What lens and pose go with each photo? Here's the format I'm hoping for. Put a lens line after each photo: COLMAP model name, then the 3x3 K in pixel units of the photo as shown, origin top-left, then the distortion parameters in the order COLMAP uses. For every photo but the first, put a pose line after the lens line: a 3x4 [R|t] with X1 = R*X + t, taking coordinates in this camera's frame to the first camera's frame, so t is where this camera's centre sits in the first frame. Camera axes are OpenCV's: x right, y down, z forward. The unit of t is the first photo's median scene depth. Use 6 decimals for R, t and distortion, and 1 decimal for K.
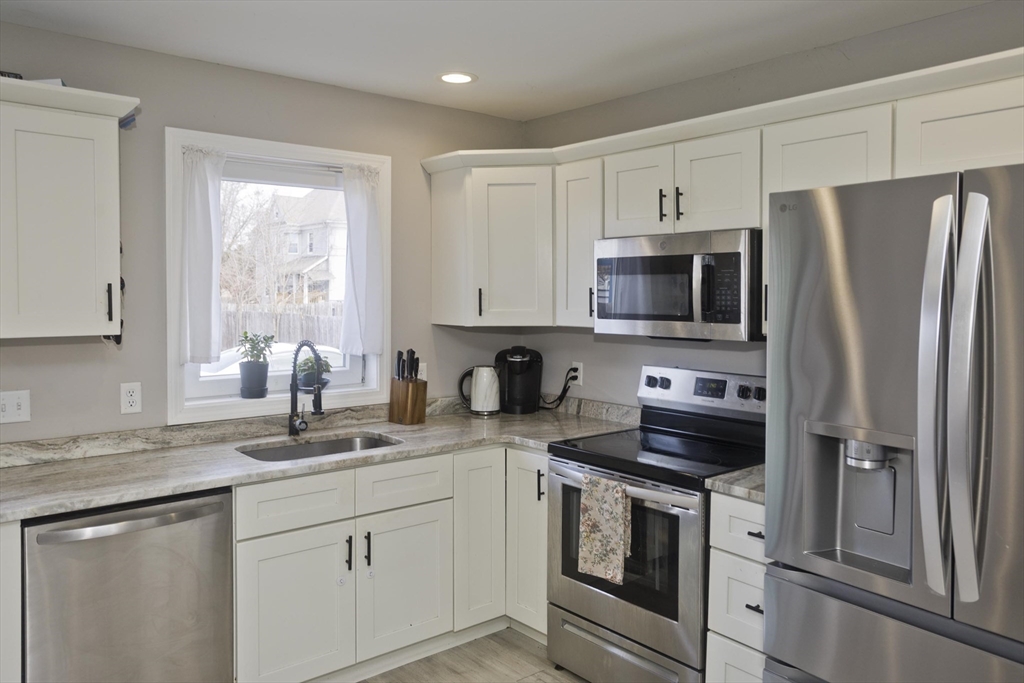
lens RADIAL K [[784.8, 0, 513.9], [0, 784.8, 309.5], [0, 0, 1]] dist [0.028964, 0.000657]
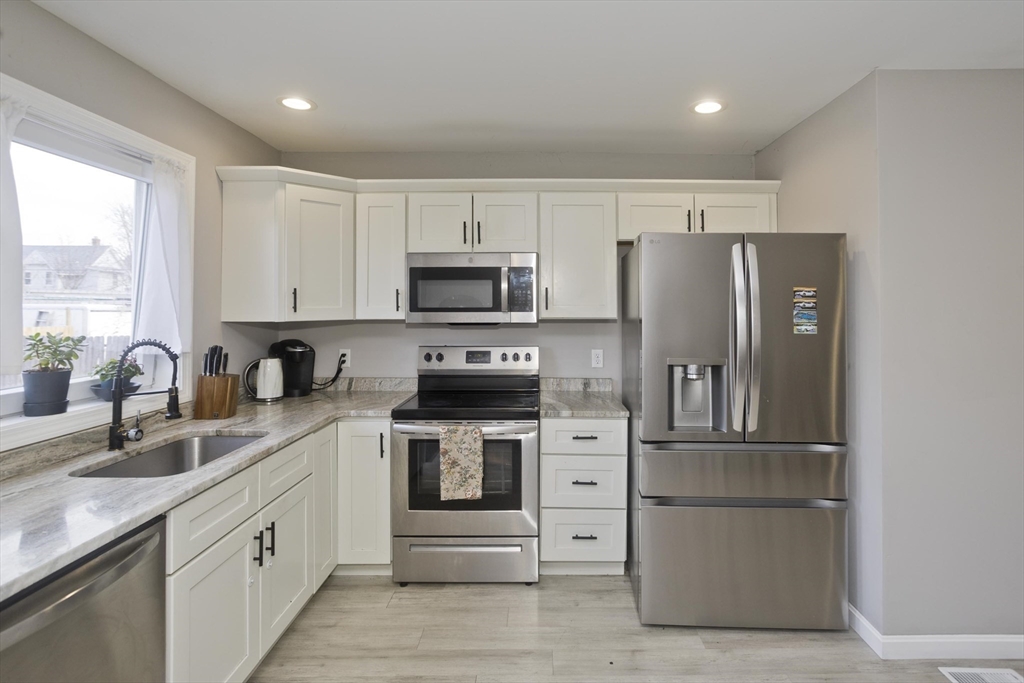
lens RADIAL K [[508.5, 0, 535.7], [0, 508.5, 296.8], [0, 0, 1]] dist [-0.000087, 0.001430]
pose [[0.641867, 0.013647, 0.766695, -0.419755], [0.017475, 0.999322, -0.032418, 0.017002], [-0.766617, 0.034206, 0.641193, 0.275308]]
